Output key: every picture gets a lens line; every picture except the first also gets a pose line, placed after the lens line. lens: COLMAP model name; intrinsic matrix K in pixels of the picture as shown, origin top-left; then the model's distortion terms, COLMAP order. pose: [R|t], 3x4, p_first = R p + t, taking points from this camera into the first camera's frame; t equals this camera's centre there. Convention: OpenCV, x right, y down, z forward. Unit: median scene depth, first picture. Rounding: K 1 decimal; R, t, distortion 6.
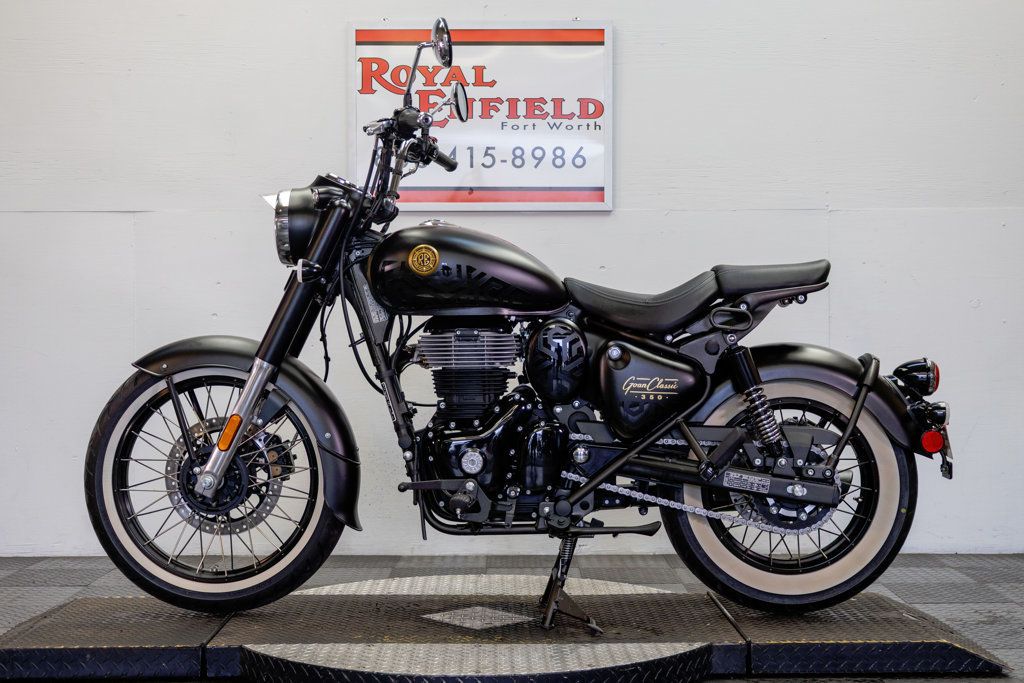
lens RADIAL K [[1495.7, 0, 507.3], [0, 1495.7, 336.8], [0, 0, 1]] dist [0.006970, 0.063415]
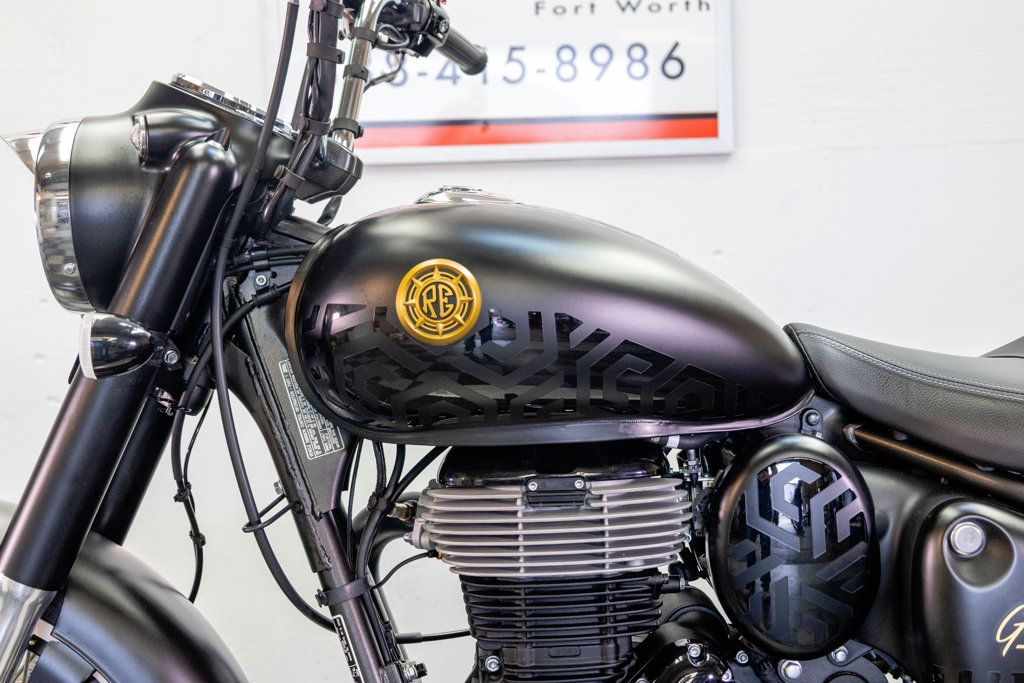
lens RADIAL K [[1495.7, 0, 507.3], [0, 1495.7, 336.8], [0, 0, 1]] dist [0.006970, 0.063415]
pose [[0.999203, -0.031167, 0.024939, -0.046489], [0.030264, 0.998900, 0.035820, -0.053270], [-0.026028, -0.035037, 0.999047, 0.613052]]
